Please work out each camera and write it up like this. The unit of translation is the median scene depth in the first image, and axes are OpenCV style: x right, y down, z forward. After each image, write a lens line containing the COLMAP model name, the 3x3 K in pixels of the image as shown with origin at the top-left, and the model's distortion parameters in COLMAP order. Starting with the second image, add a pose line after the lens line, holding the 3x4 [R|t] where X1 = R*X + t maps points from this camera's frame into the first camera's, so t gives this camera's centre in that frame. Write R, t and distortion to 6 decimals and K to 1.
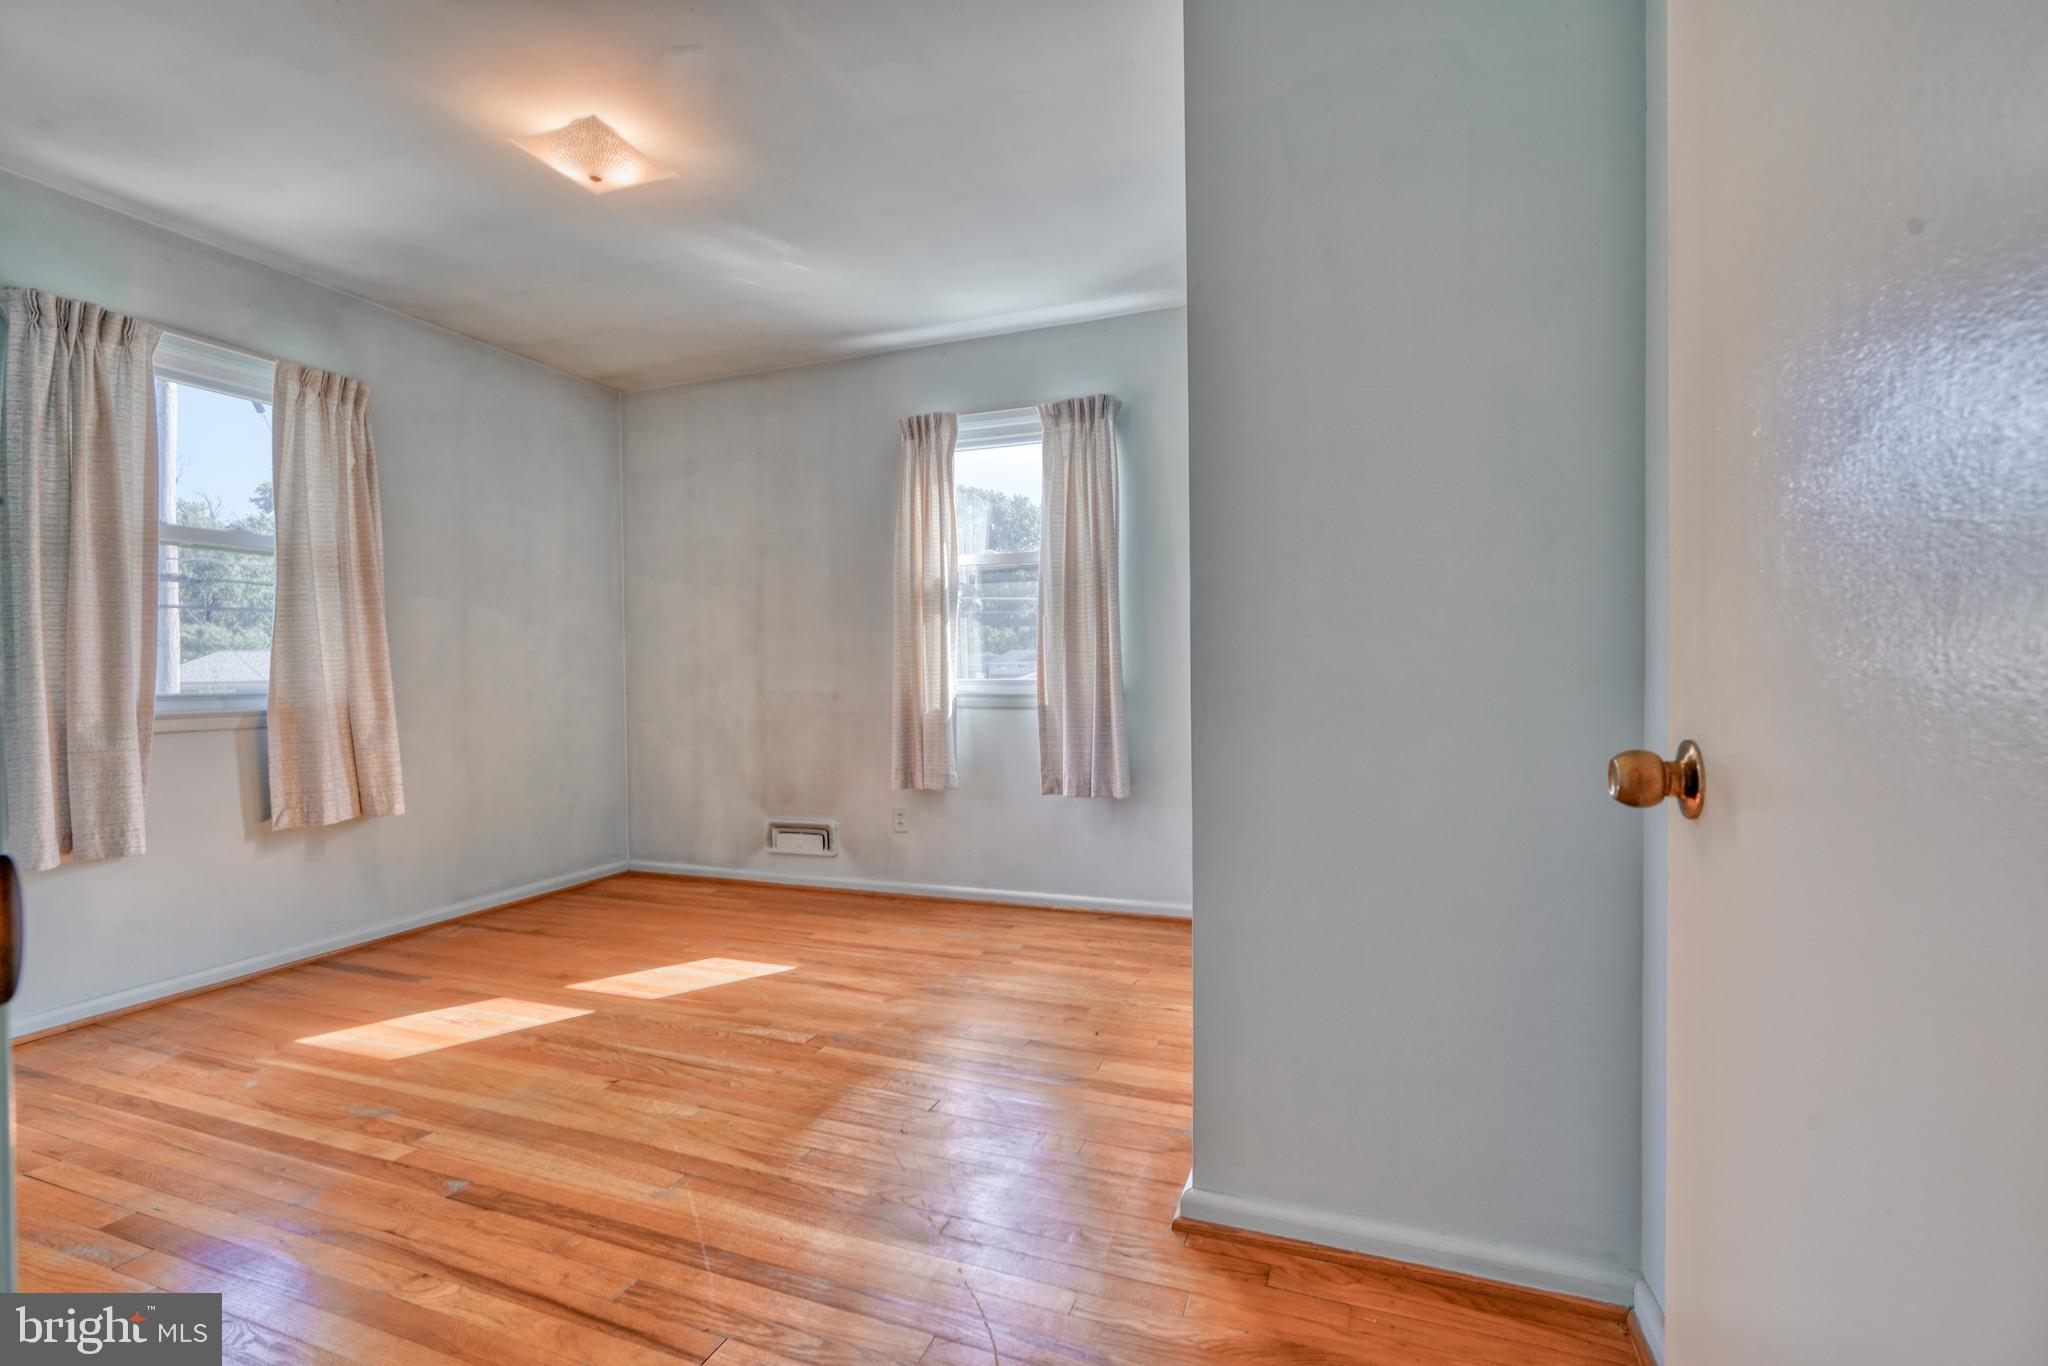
lens RADIAL K [[919.5, 0, 1025.0], [0, 919.5, 674.7], [0, 0, 1]] dist [-0.017476, 0.008865]
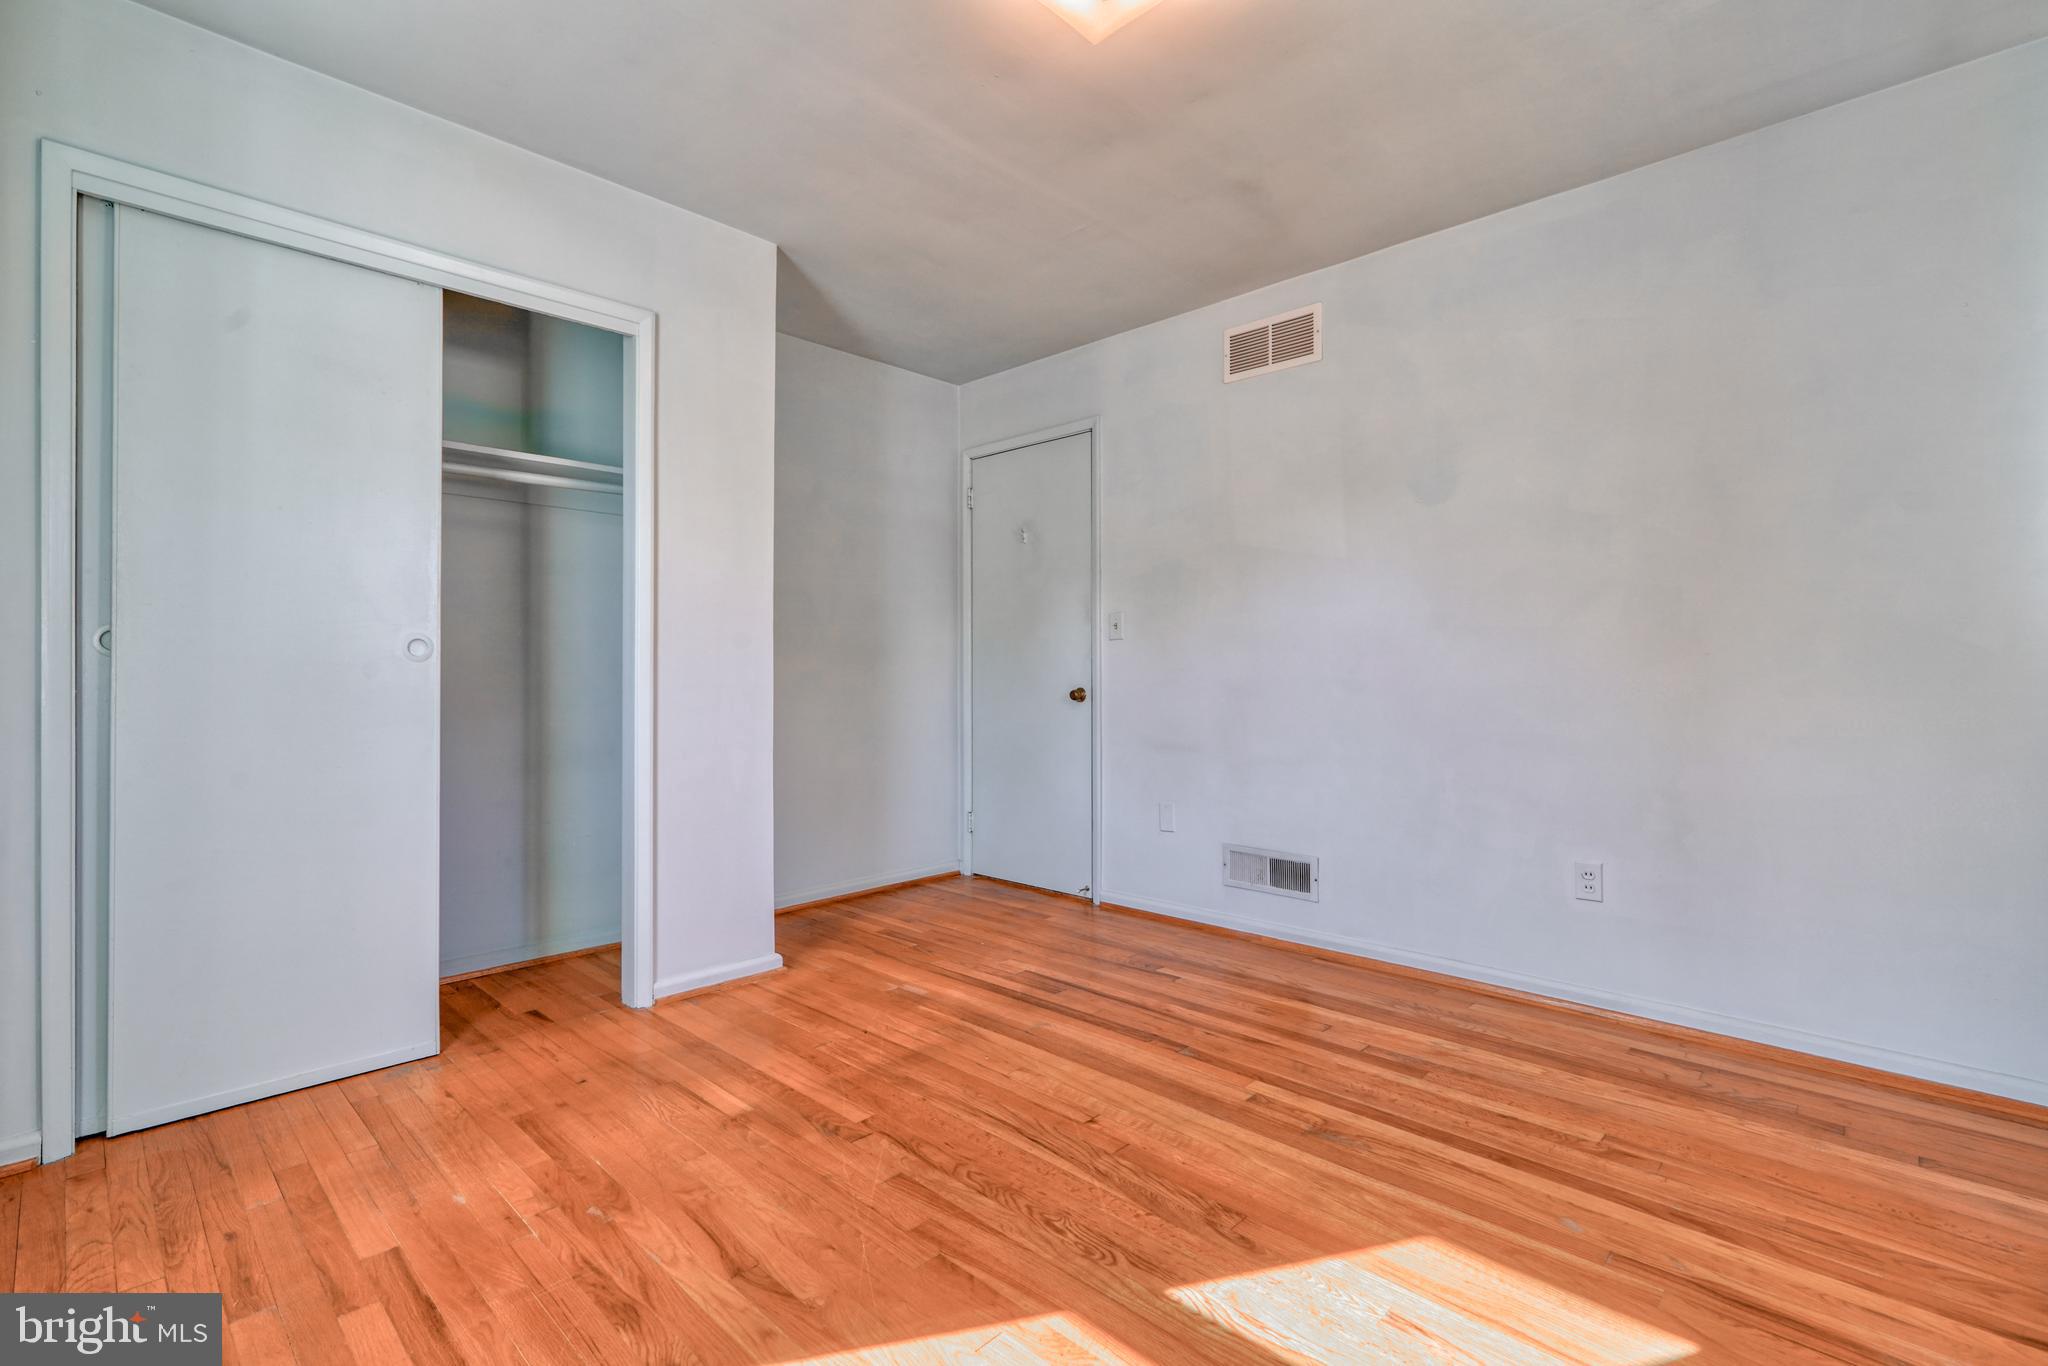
lens RADIAL K [[919.5, 0, 1025.0], [0, 919.5, 674.7], [0, 0, 1]] dist [-0.017476, 0.008865]
pose [[-0.923705, 0.010959, 0.382948, -0.523134], [0.011509, 0.999933, -0.000854, 0.006549], [-0.382932, 0.003618, -0.923770, 1.314226]]
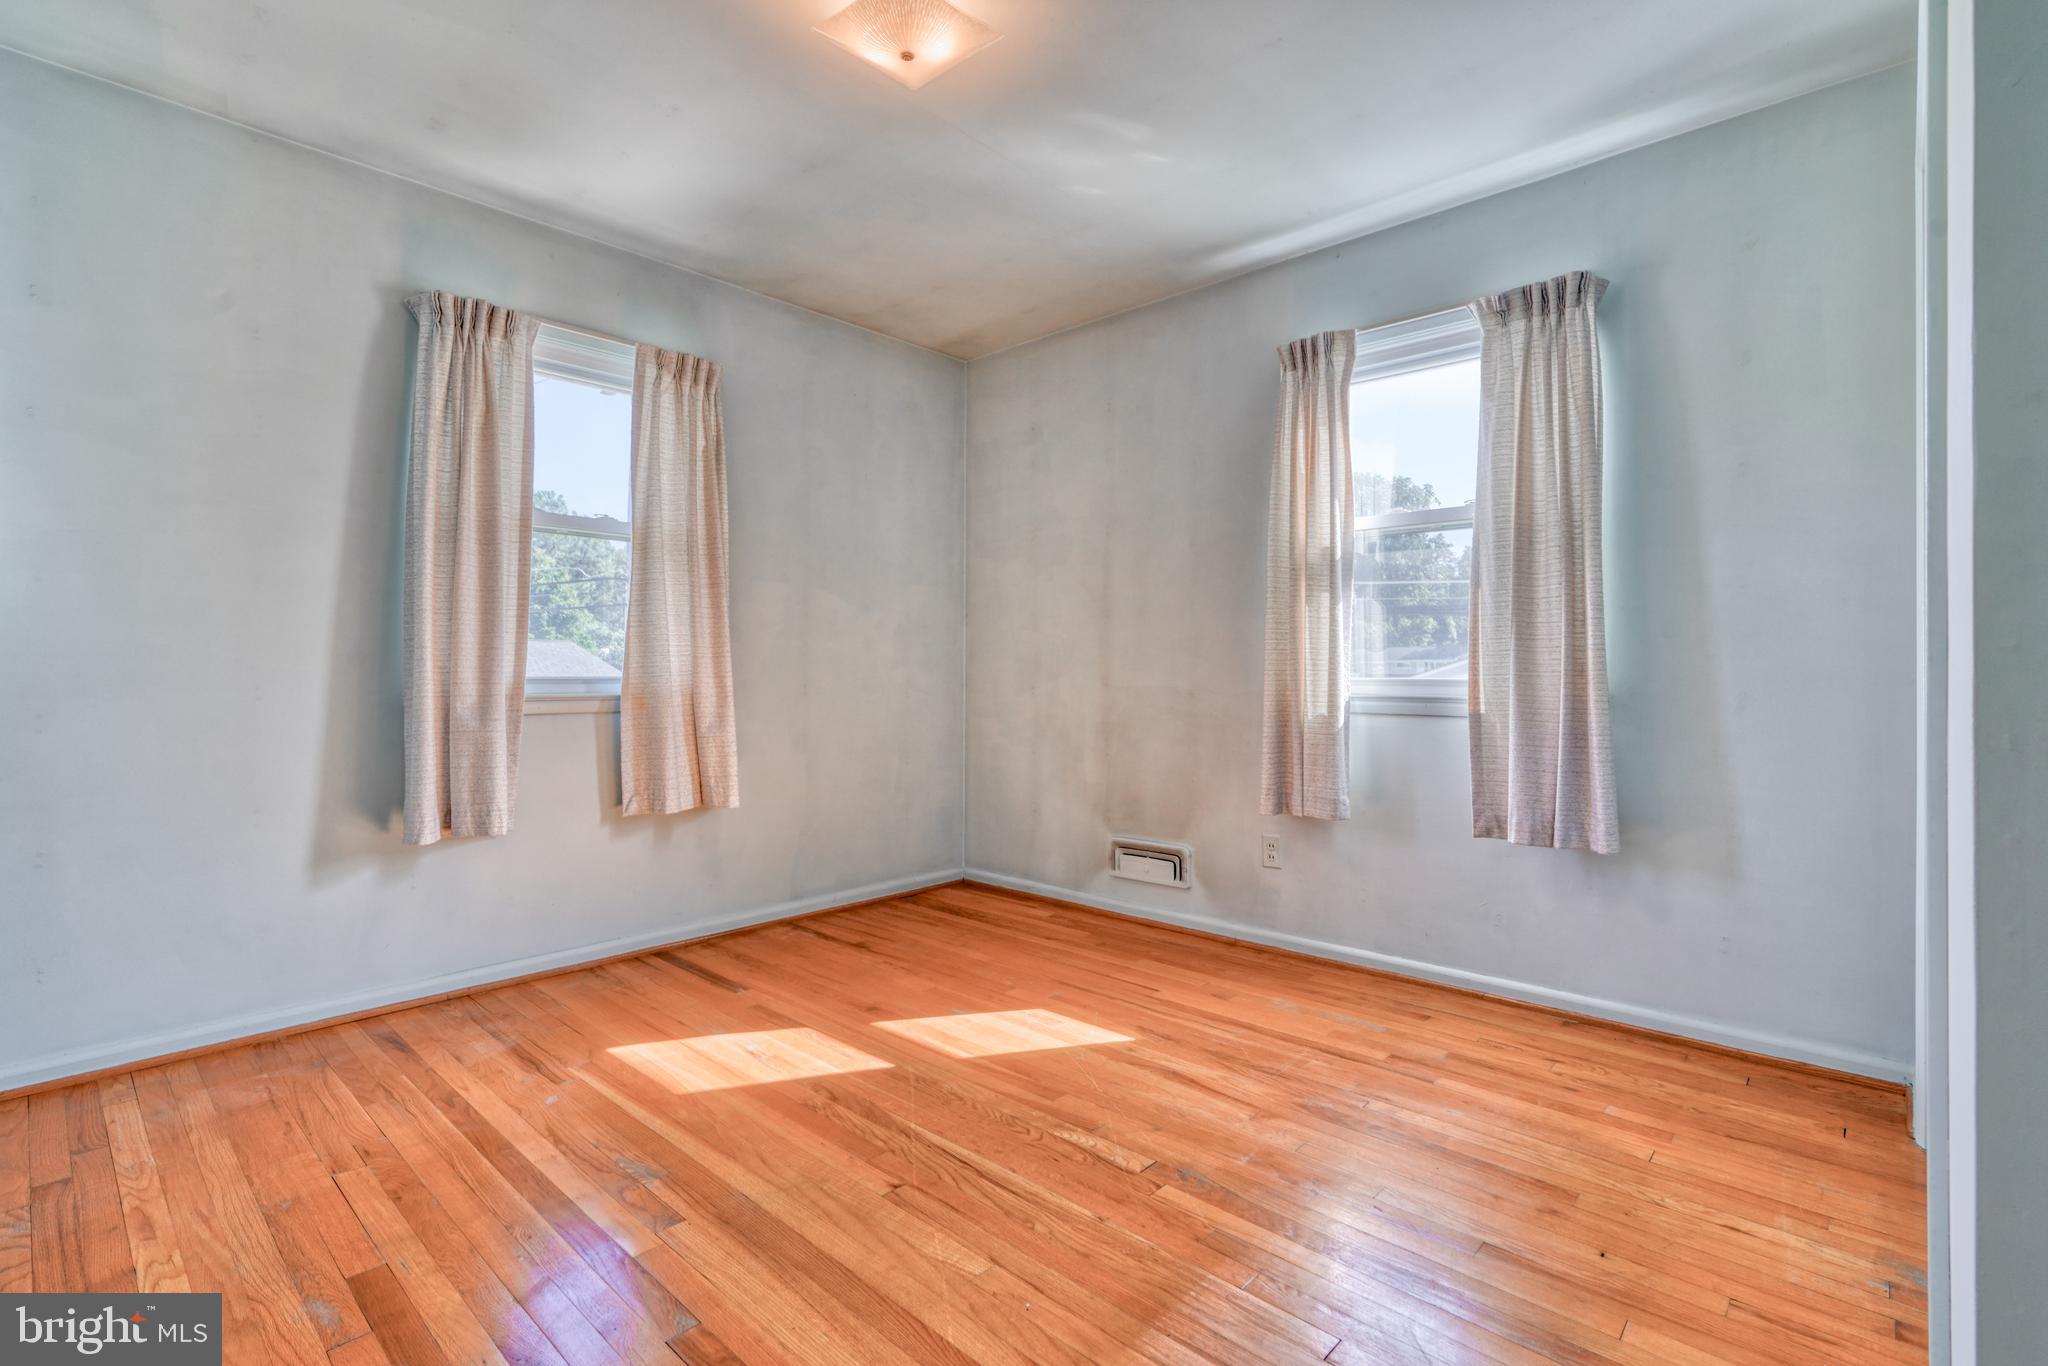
lens RADIAL K [[940.7, 0, 1012.0], [0, 940.7, 676.1], [0, 0, 1]] dist [-0.010520, 0.000566]
pose [[0.922667, 0.016773, -0.385232, -0.042111], [-0.014557, 0.999856, 0.008669, 0.003110], [0.385322, -0.002391, 0.922779, 0.217088]]
